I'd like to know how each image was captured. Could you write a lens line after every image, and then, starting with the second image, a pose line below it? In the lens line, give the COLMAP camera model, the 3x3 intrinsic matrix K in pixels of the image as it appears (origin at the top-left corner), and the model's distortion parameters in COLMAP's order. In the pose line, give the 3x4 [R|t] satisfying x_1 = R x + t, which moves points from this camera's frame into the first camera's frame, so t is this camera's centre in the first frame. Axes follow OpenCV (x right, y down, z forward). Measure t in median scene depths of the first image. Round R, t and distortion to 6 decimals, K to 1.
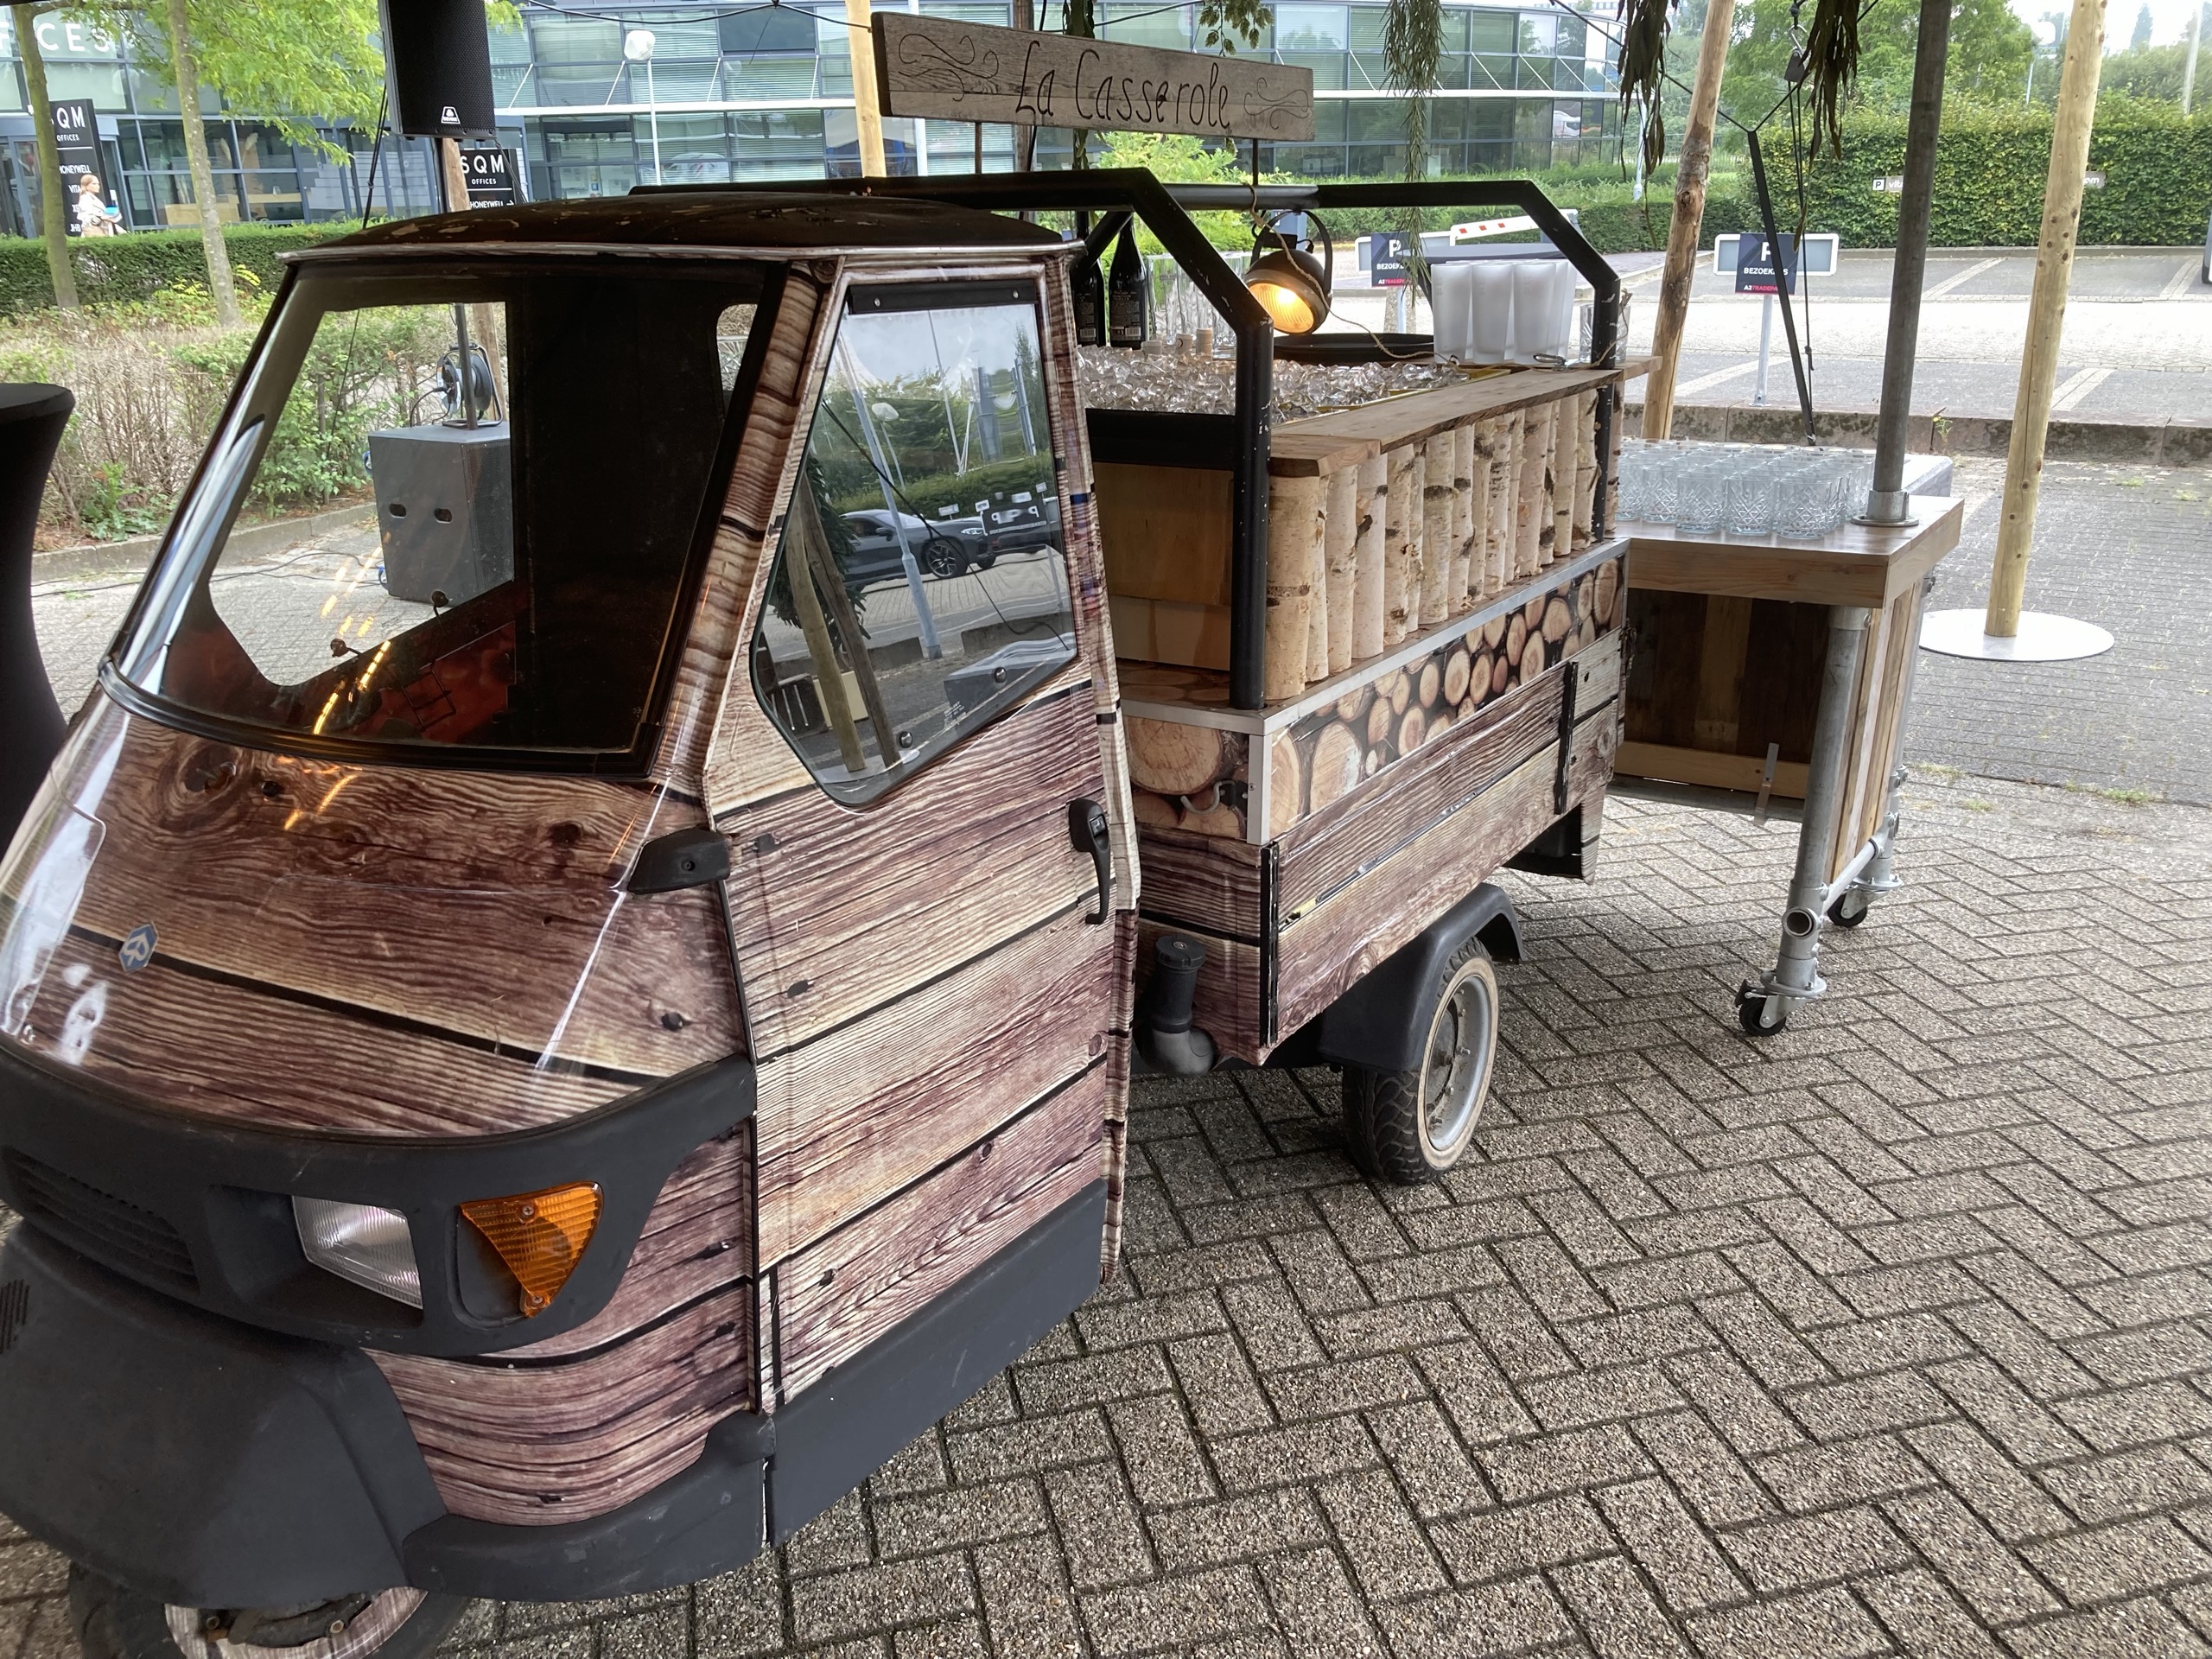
lens RADIAL K [[1814.5, 0, 1106.0], [0, 1814.5, 829.5], [0, 0, 1]] dist [0.129446, -0.159369]
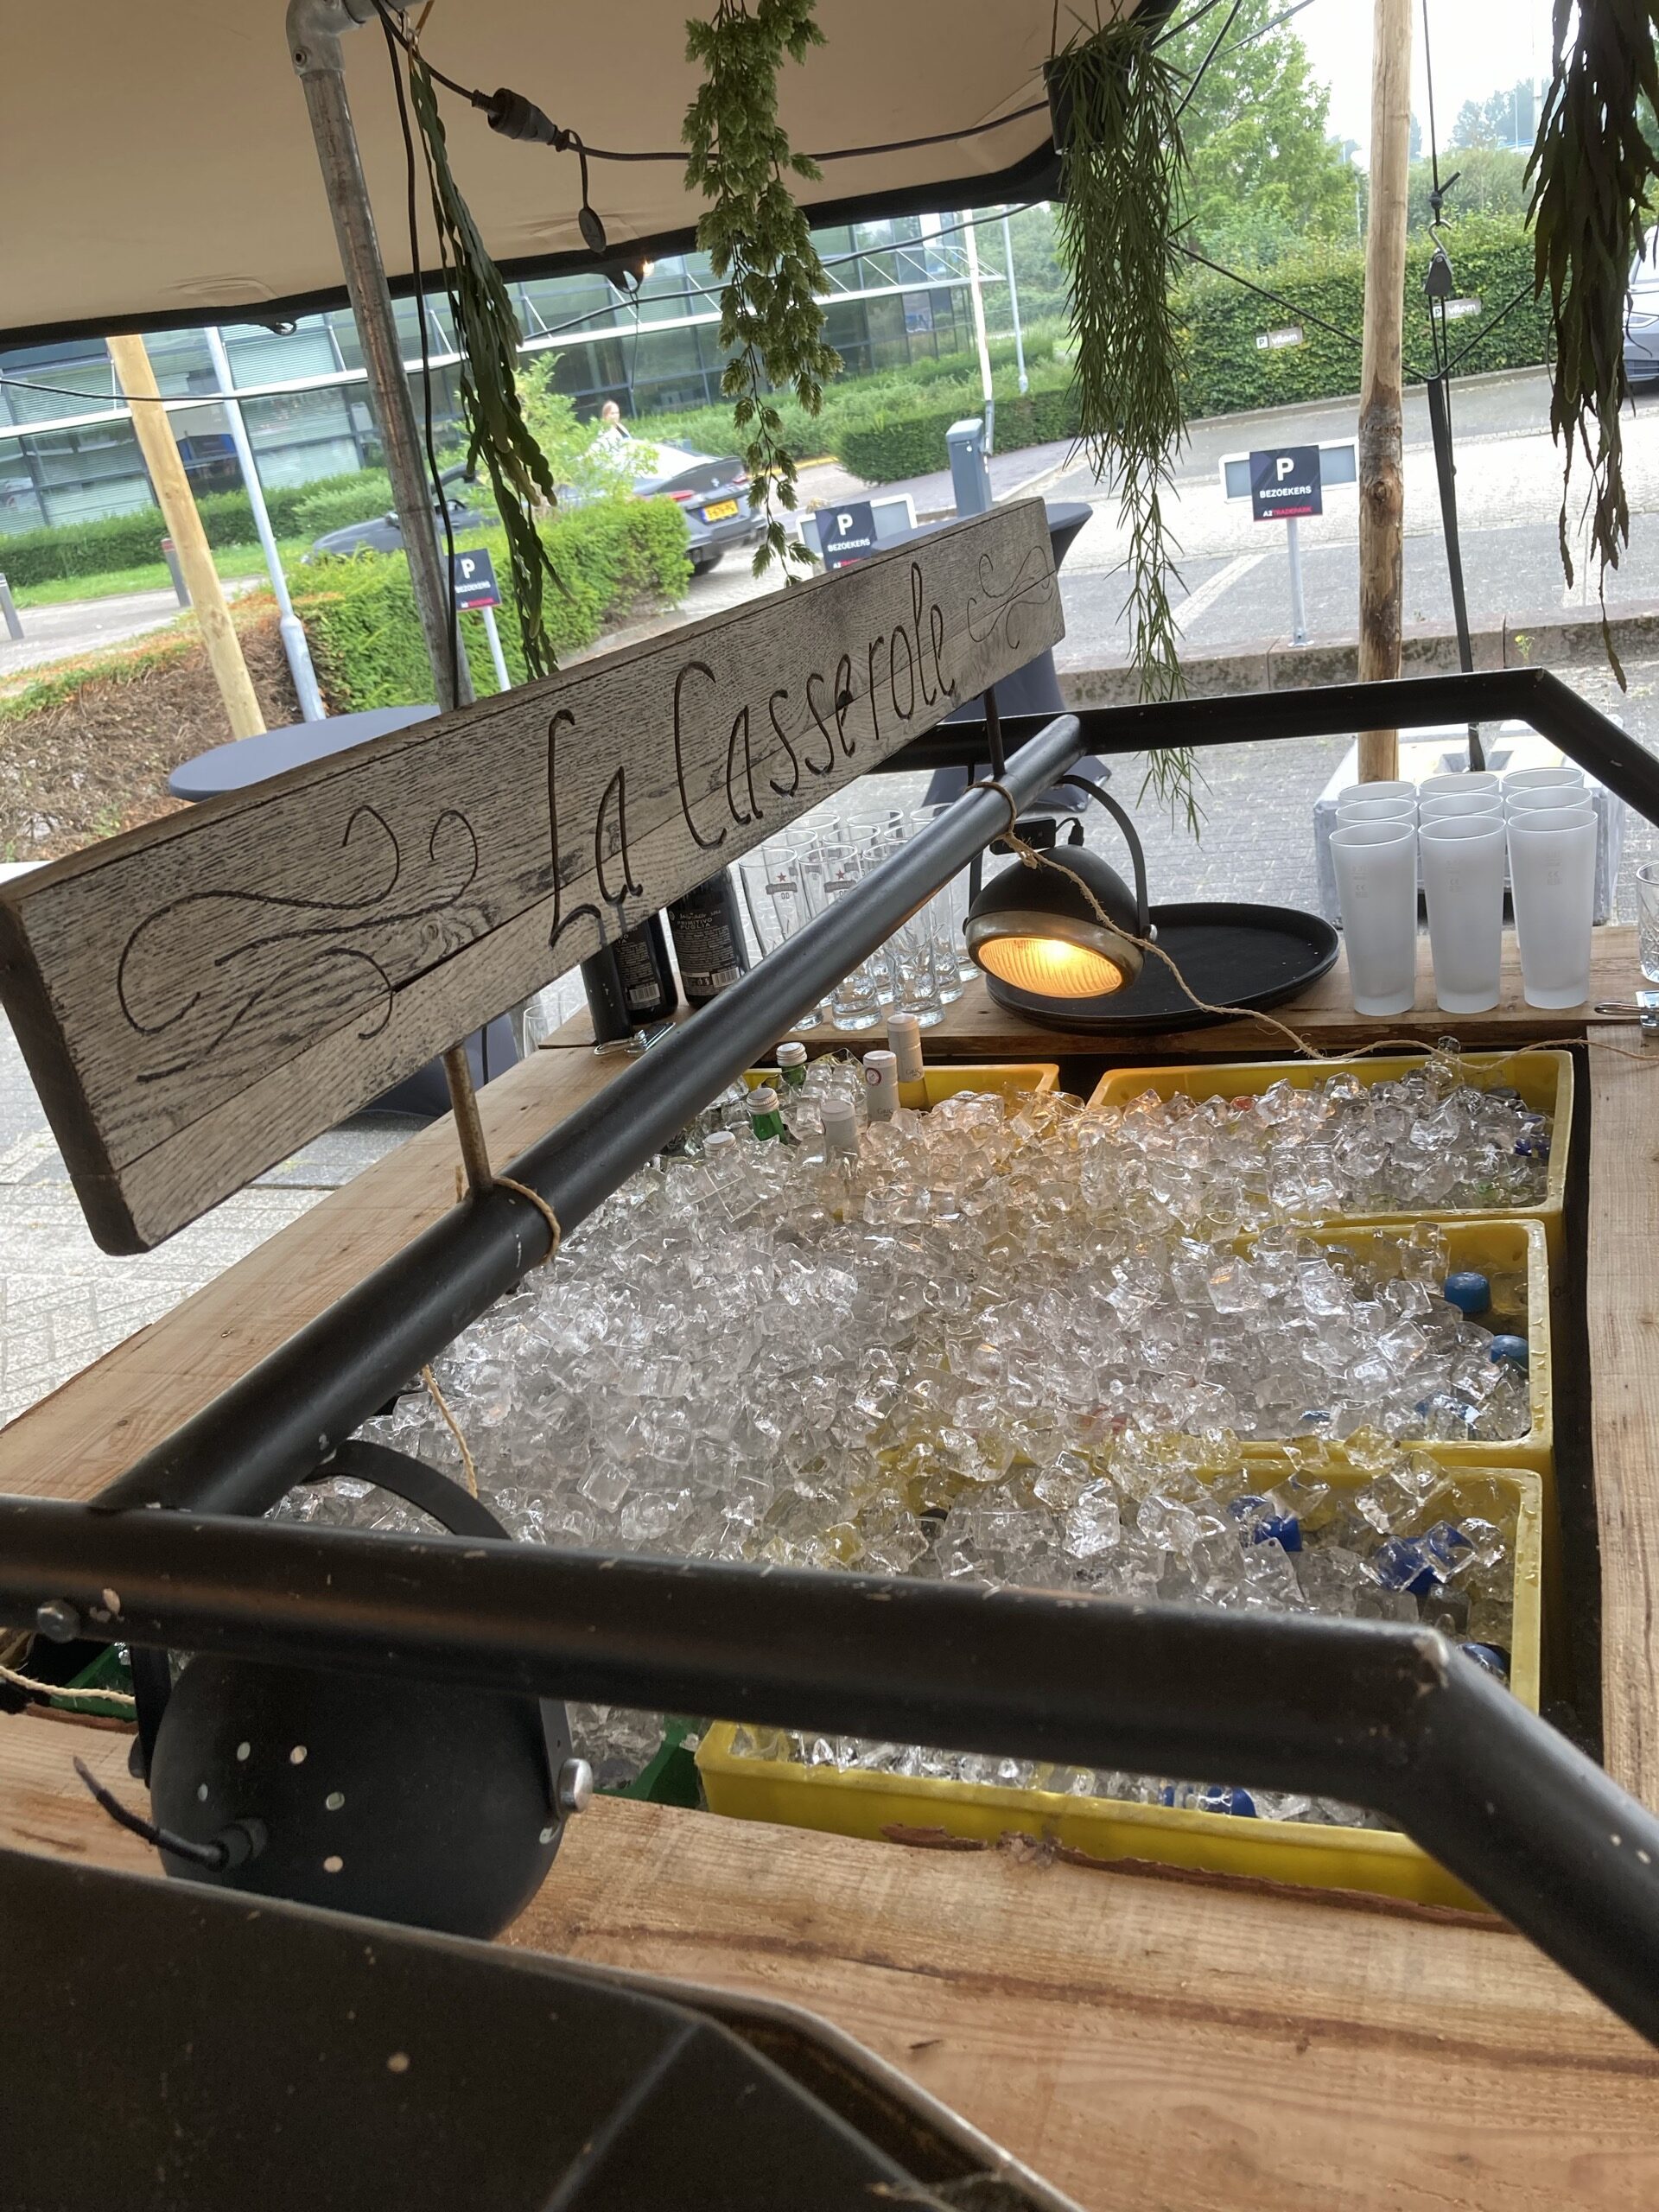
lens RADIAL K [[1816.9, 0, 829.5], [0, 1816.9, 1106.0], [0, 0, 1]] dist [-0.003233, -0.004817]
pose [[0.969636, -0.206015, 0.131771, -0.006711], [0.201317, 0.978341, 0.048178, -0.050963], [-0.138842, -0.020187, 0.990109, 0.093791]]
